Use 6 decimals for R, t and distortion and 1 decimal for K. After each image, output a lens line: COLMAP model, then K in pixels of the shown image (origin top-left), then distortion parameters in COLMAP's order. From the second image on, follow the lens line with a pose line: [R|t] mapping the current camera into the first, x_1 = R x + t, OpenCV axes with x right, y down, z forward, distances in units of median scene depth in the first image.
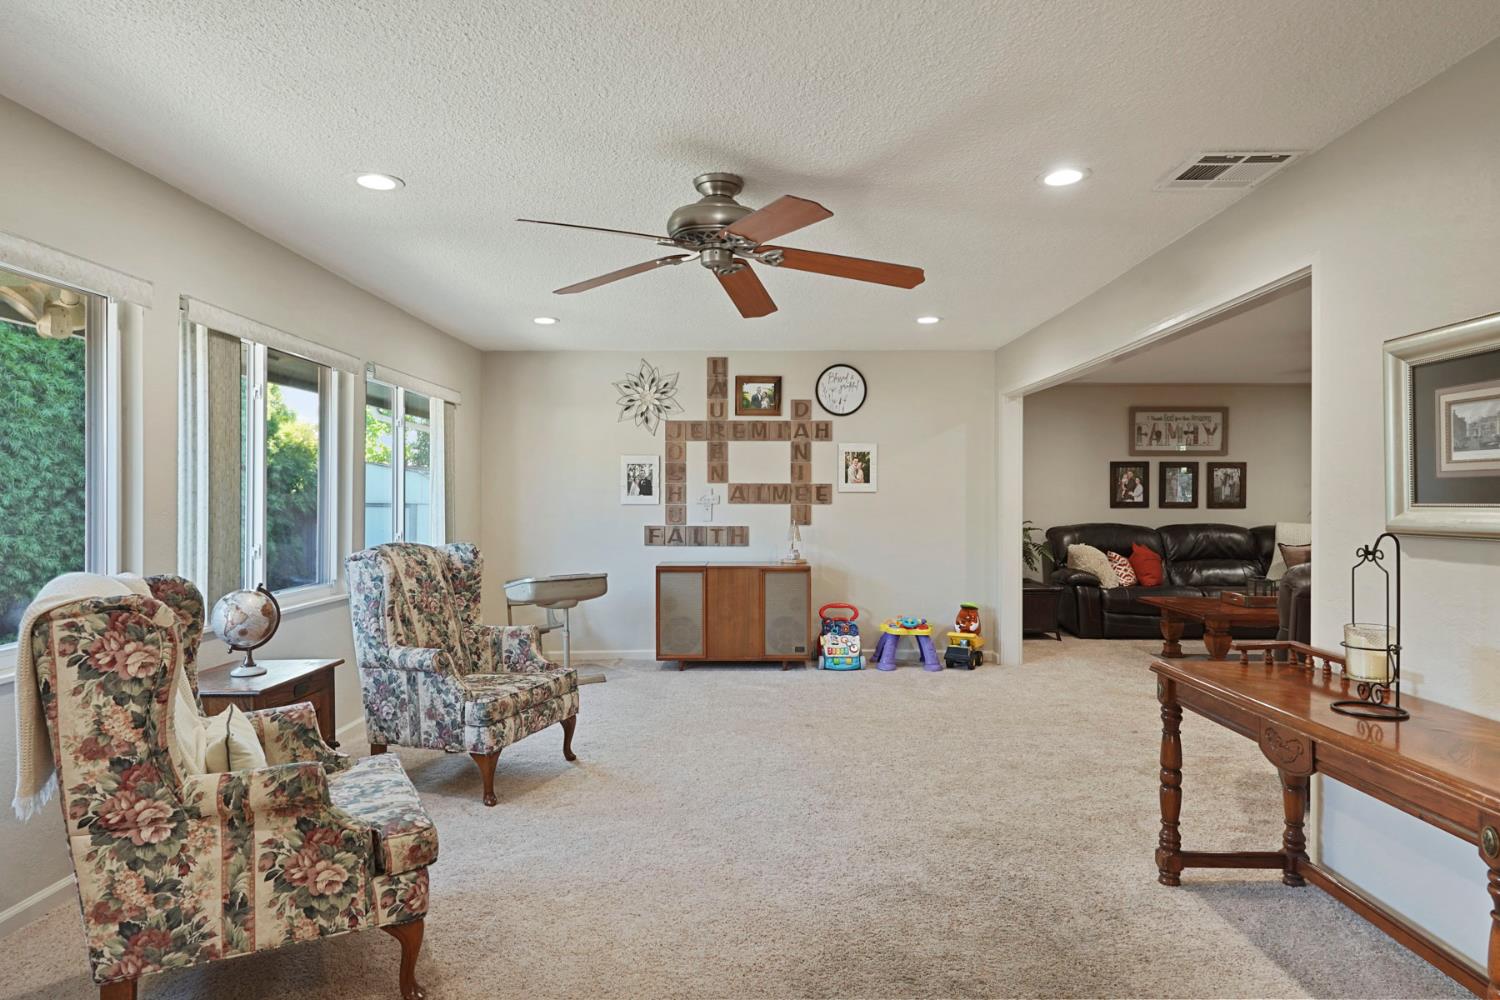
lens RADIAL K [[878.6, 0, 750.0], [0, 878.6, 500.0], [0, 0, 1]] dist [-0.002696, -0.001141]
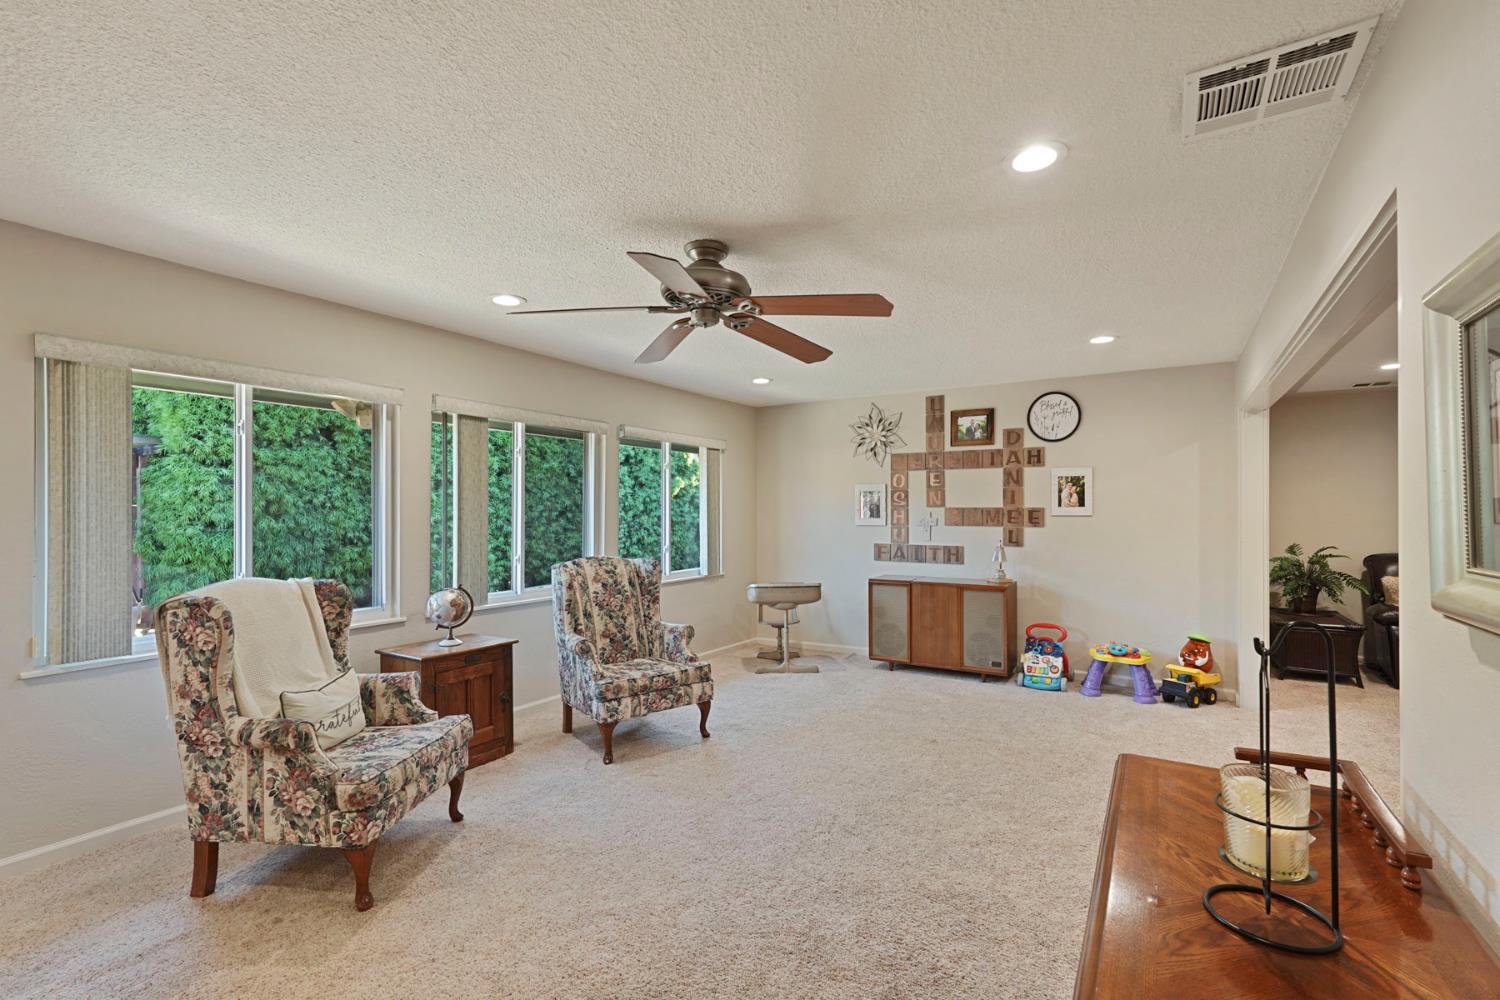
lens RADIAL K [[671.1, 0, 744.1], [0, 671.1, 511.4], [0, 0, 1]] dist [-0.005141, 0.000168]
pose [[0.847954, -0.000863, -0.530069, 0.212021], [-0.000440, 0.999997, -0.002333, -0.011933], [0.530070, 0.002212, 0.847951, 0.140169]]
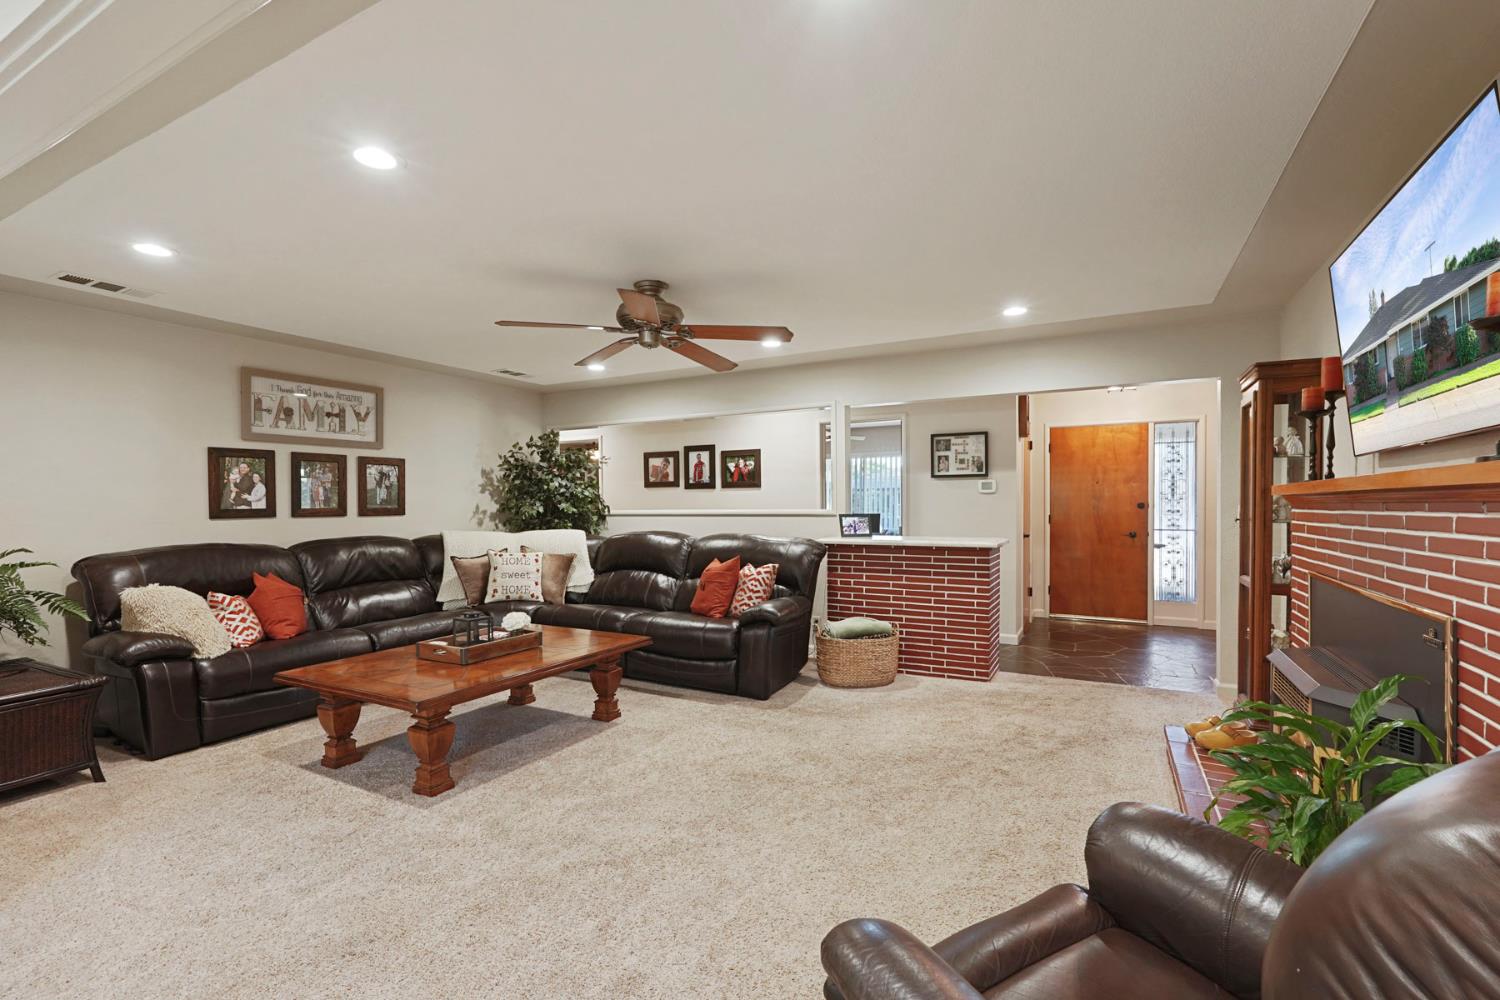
lens RADIAL K [[677.2, 0, 749.5], [0, 677.2, 513.8], [0, 0, 1]] dist [0.000655, 0.000444]
pose [[0.482058, -0.018066, 0.875953, 0.216685], [0.010916, 0.999834, 0.014614, 0.003156], [-0.876071, 0.002518, 0.482175, 0.540761]]
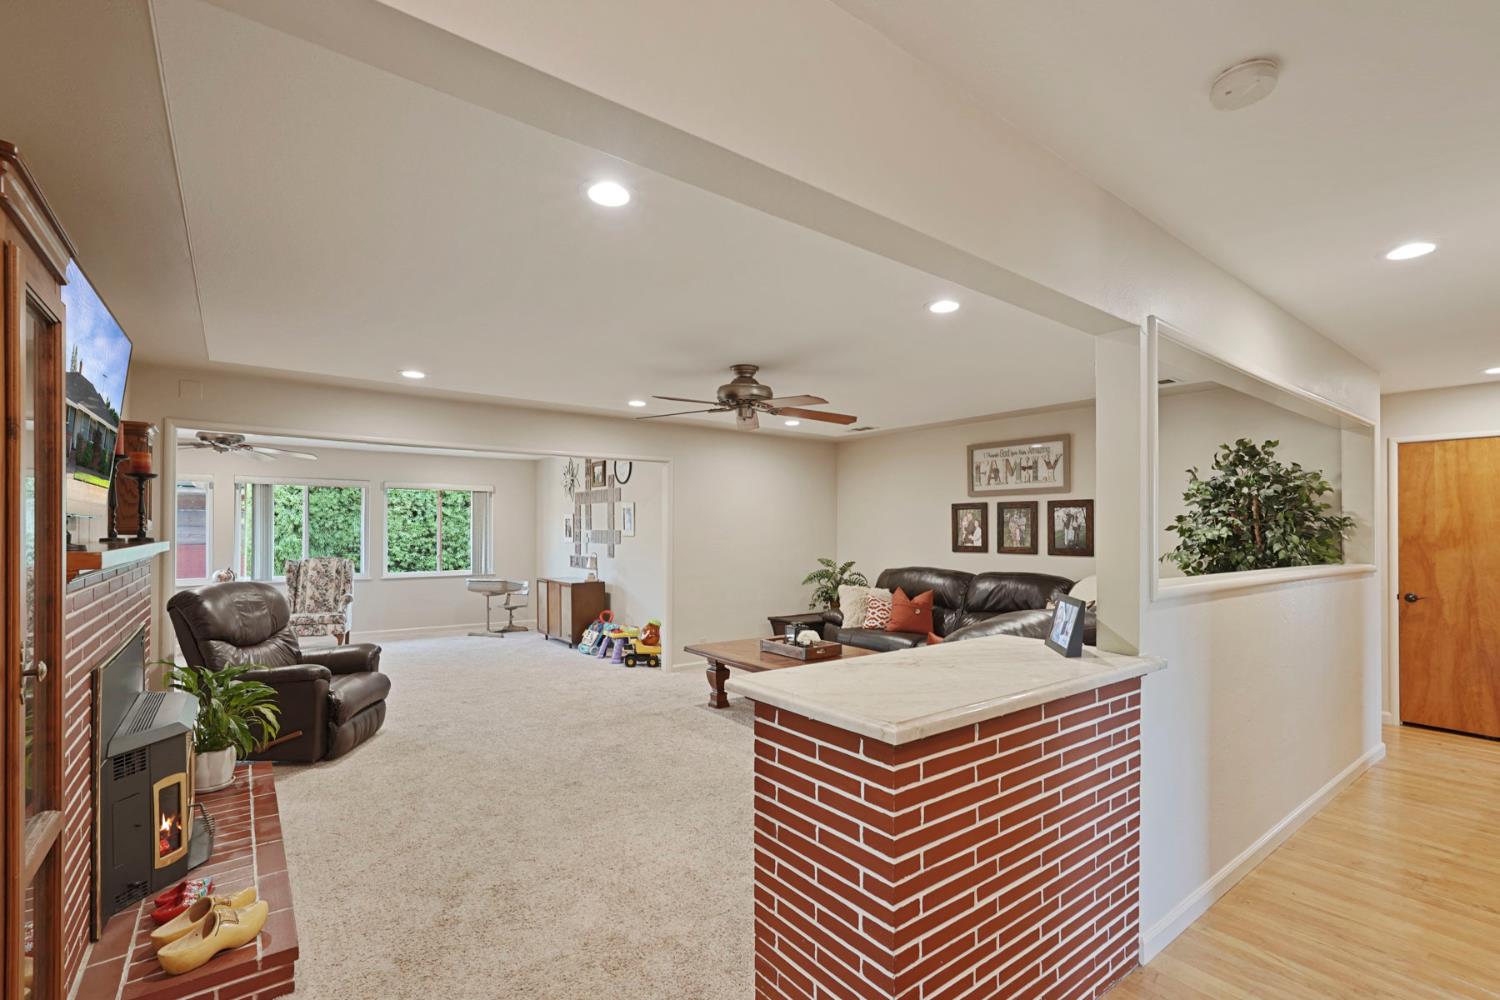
lens RADIAL K [[676.0, 0, 743.0], [0, 676.0, 524.2], [0, 0, 1]] dist [-0.000858, -0.000128]
pose [[0.599877, -0.007122, -0.800060, 1.134227], [-0.002664, 0.999937, -0.010900, -0.016496], [0.800088, 0.008670, 0.599821, 0.483052]]
